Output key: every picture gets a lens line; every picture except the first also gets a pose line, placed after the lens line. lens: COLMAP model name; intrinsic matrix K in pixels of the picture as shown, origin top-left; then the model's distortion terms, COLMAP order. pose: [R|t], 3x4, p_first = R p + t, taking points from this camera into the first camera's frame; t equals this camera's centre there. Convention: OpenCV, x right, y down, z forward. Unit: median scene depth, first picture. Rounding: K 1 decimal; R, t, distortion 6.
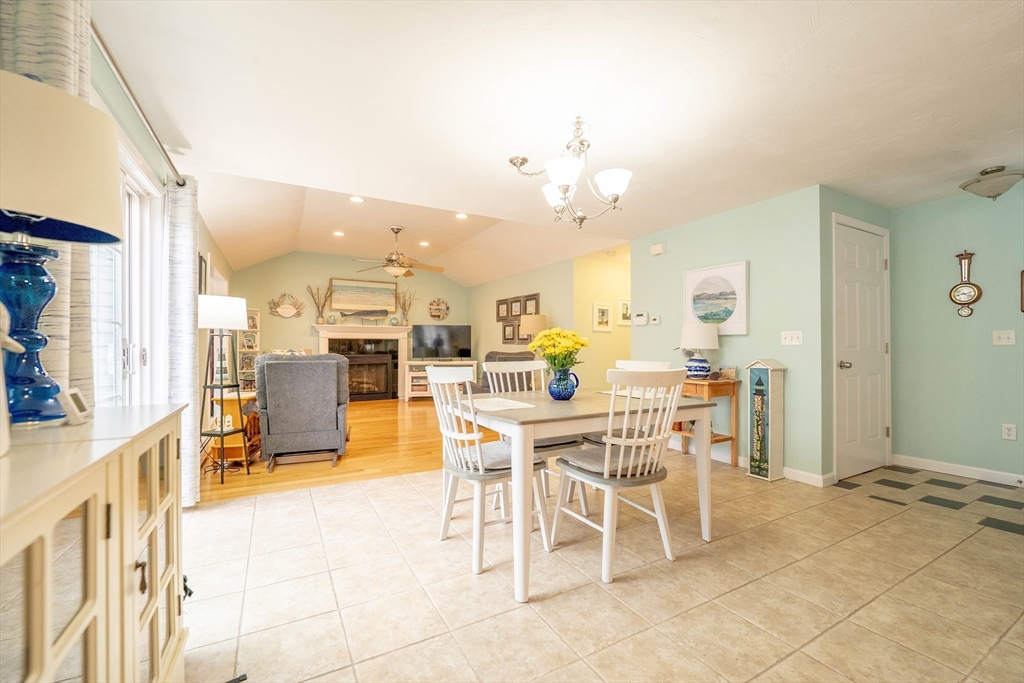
lens RADIAL K [[427.3, 0, 508.5], [0, 427.3, 342.4], [0, 0, 1]] dist [-0.008691, -0.001395]
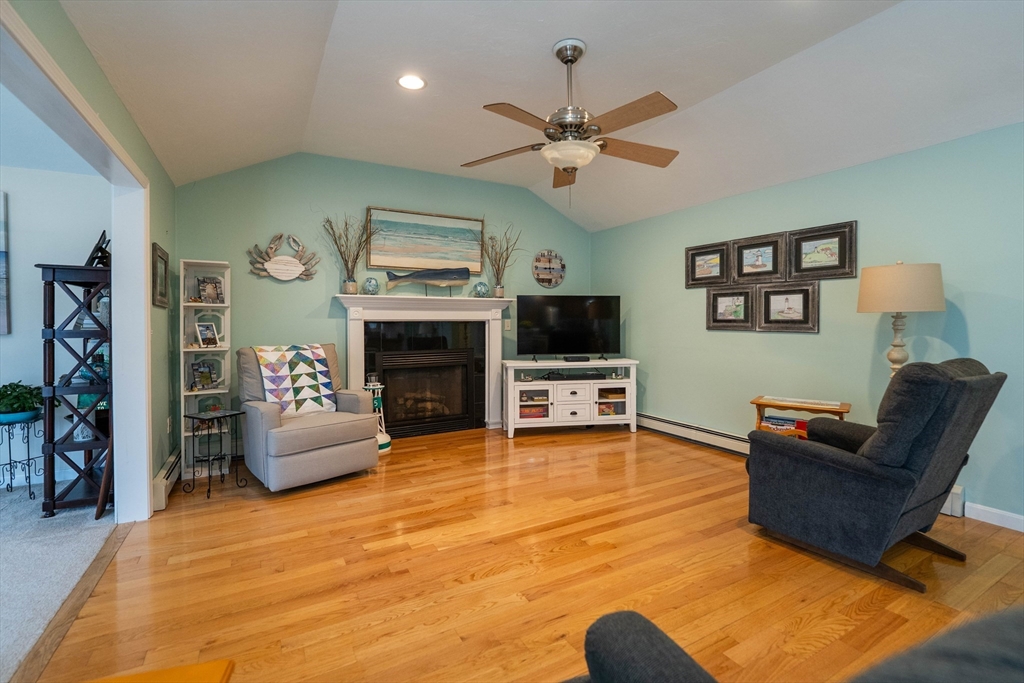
lens RADIAL K [[427.3, 0, 511.7], [0, 427.3, 323.0], [0, 0, 1]] dist [-0.008691, -0.001395]
pose [[0.999429, -0.006276, 0.033213, -0.260654], [0.005926, 0.999926, 0.010614, -0.011804], [-0.033277, -0.010411, 0.999392, 0.471078]]
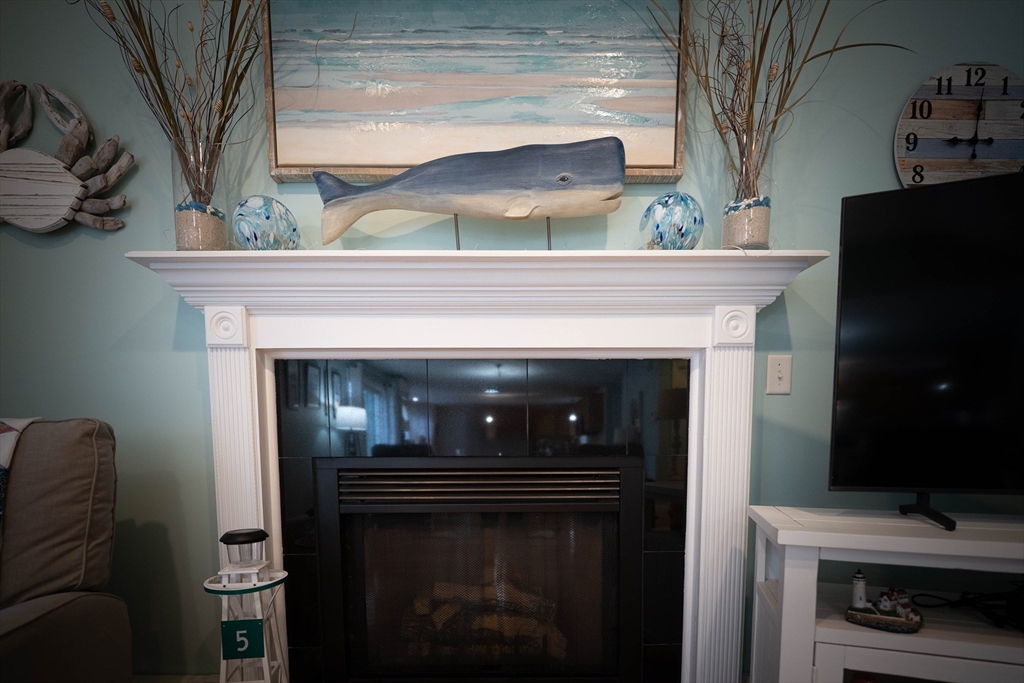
lens RADIAL K [[471.8, 0, 537.1], [0, 471.8, 480.7], [0, 0, 1]] dist [-0.009583, -0.000501]
pose [[0.921697, 0.030980, -0.386672, -0.260064], [0.005351, 0.995696, 0.092528, 0.021581], [0.387874, -0.087352, 0.917564, 0.881115]]
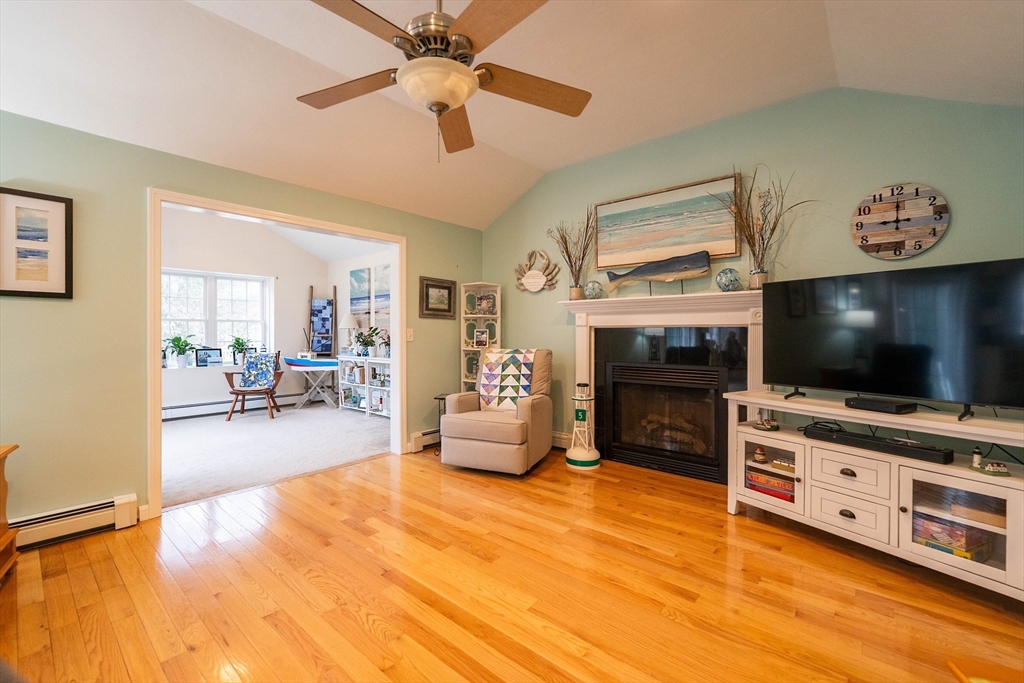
lens RADIAL K [[427.3, 0, 505.0], [0, 427.3, 336.9], [0, 0, 1]] dist [-0.008691, -0.001395]
pose [[0.411053, 0.006511, -0.911588, -0.011534], [0.006375, 0.999930, 0.010016, -0.004510], [0.911589, -0.009929, 0.410982, 0.711007]]
